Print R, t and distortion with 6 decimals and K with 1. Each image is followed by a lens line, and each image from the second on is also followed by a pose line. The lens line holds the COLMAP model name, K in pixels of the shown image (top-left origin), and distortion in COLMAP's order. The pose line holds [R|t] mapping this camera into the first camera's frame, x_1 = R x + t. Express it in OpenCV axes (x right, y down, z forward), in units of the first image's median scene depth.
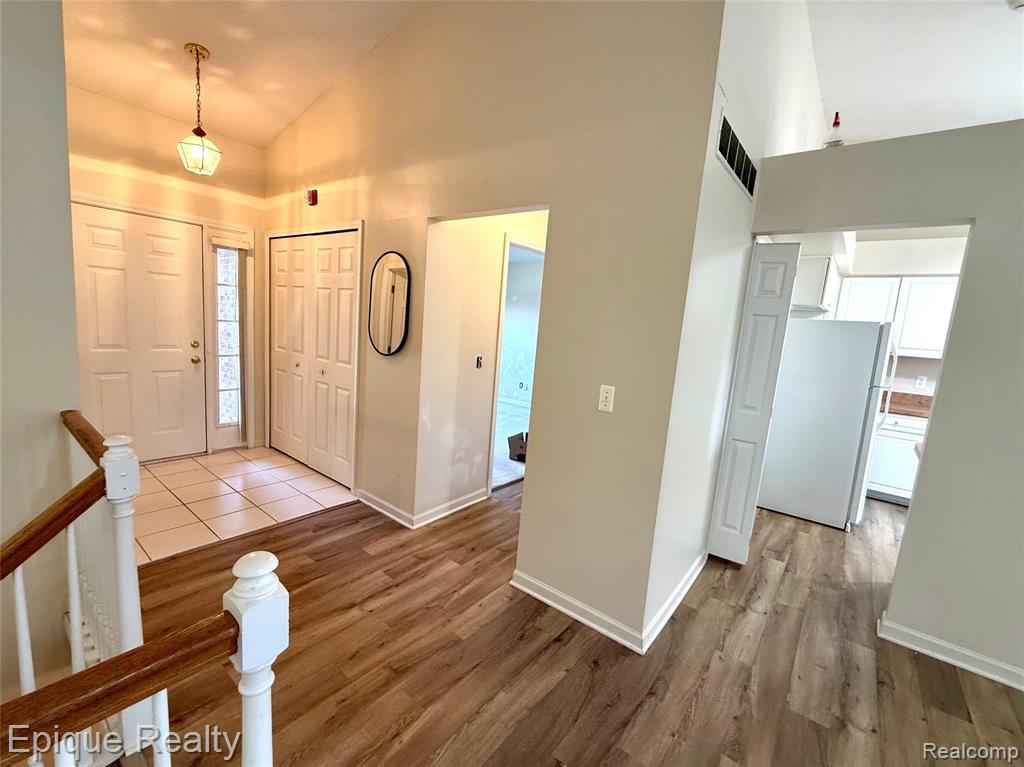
lens RADIAL K [[437.7, 0, 512.0], [0, 437.7, 383.5], [0, 0, 1]] dist [0.000376, 0.000320]
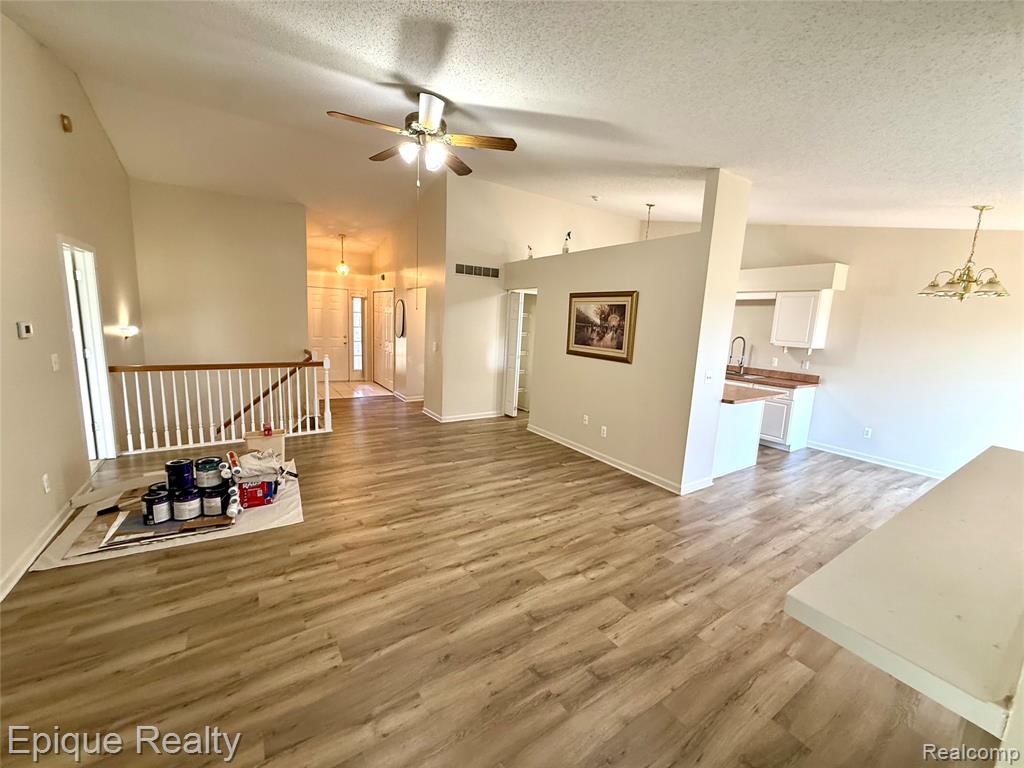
lens RADIAL K [[409.6, 0, 509.3], [0, 409.6, 383.6], [0, 0, 1]] dist [-0.000941, -0.000042]
pose [[0.949232, 0.019794, -0.313954, 1.058100], [-0.020416, 0.999791, 0.001308, 0.183057], [0.313915, 0.005168, 0.949437, -1.083530]]
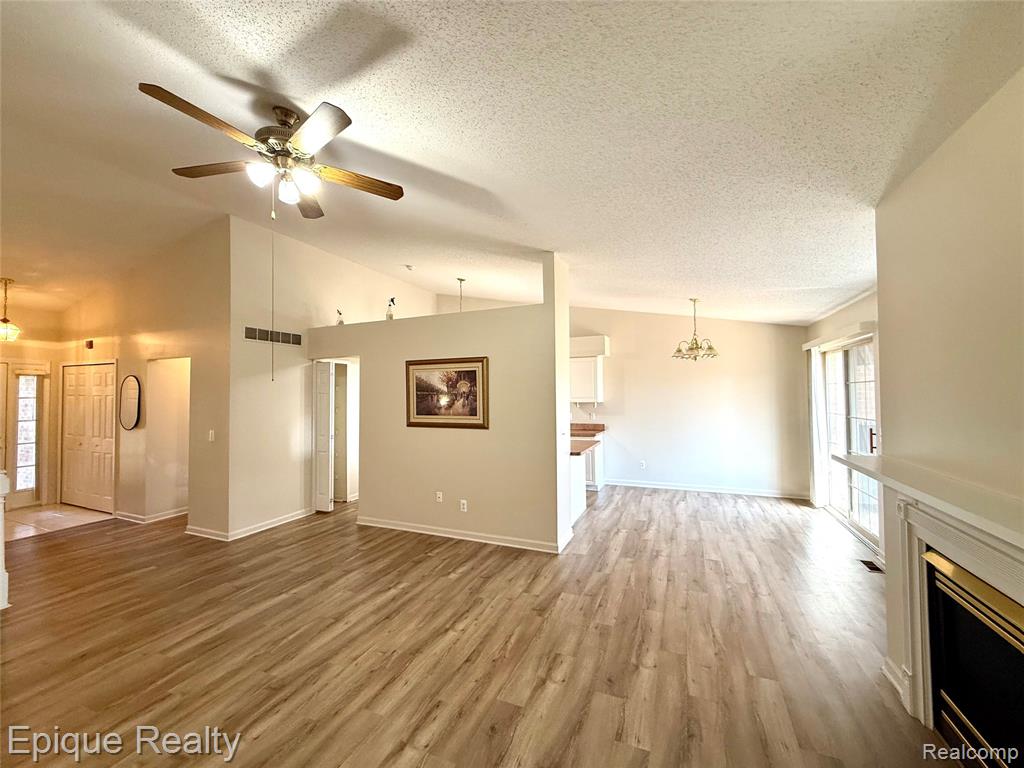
lens RADIAL K [[409.6, 0, 509.3], [0, 409.6, 383.6], [0, 0, 1]] dist [-0.000941, -0.000042]
pose [[0.962237, -0.078935, 0.260516, 0.752516], [0.118868, 0.982810, -0.141263, 0.162058], [-0.244887, 0.166895, 0.955079, -0.985349]]
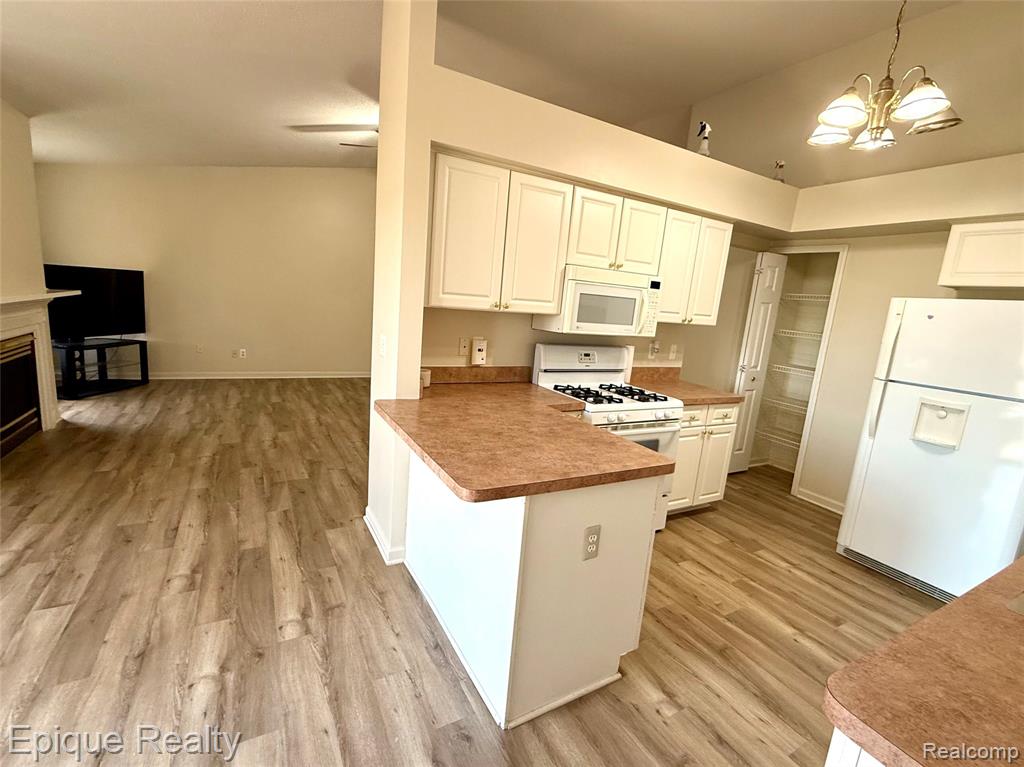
lens RADIAL K [[462.8, 0, 509.1], [0, 462.8, 382.1], [0, 0, 1]] dist [-0.000070, 0.000250]
pose [[-0.374875, 0.062513, -0.924965, 1.863604], [-0.241501, 0.956692, 0.162534, 0.037724], [0.895067, 0.284310, -0.343543, 0.681603]]
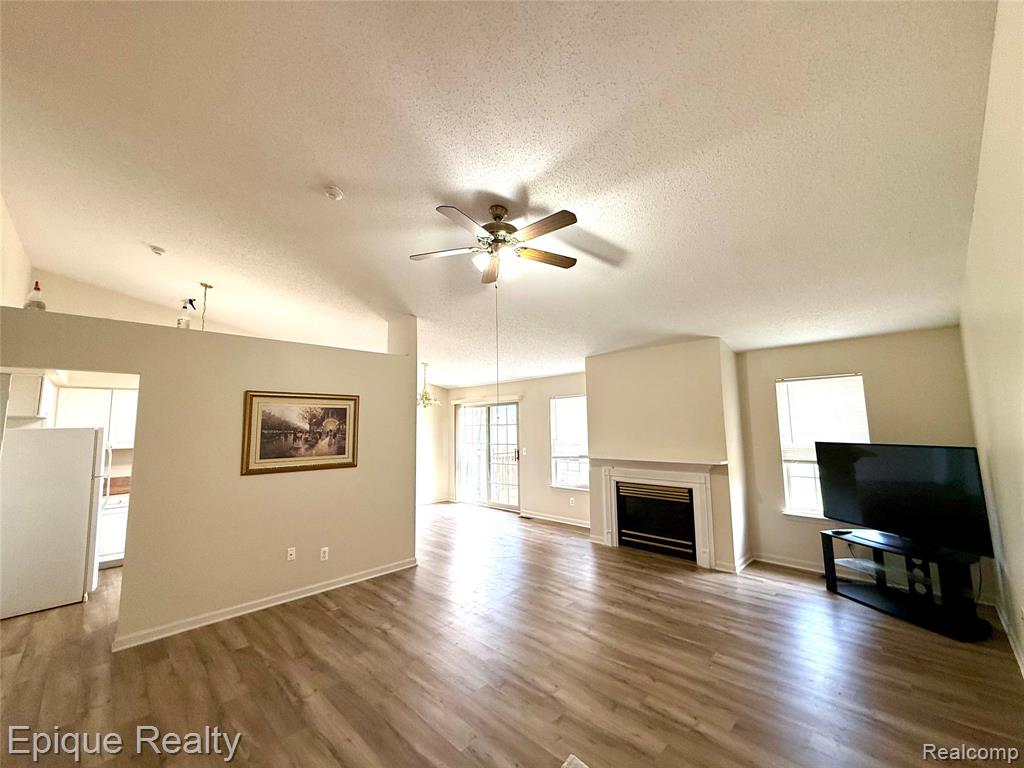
lens RADIAL K [[409.6, 0, 509.3], [0, 409.6, 383.6], [0, 0, 1]] dist [-0.000941, -0.000042]
pose [[0.108668, 0.030547, 0.993609, -0.250385], [0.162251, 0.985579, -0.048045, -0.008463], [-0.980748, 0.166435, 0.102144, -0.369252]]
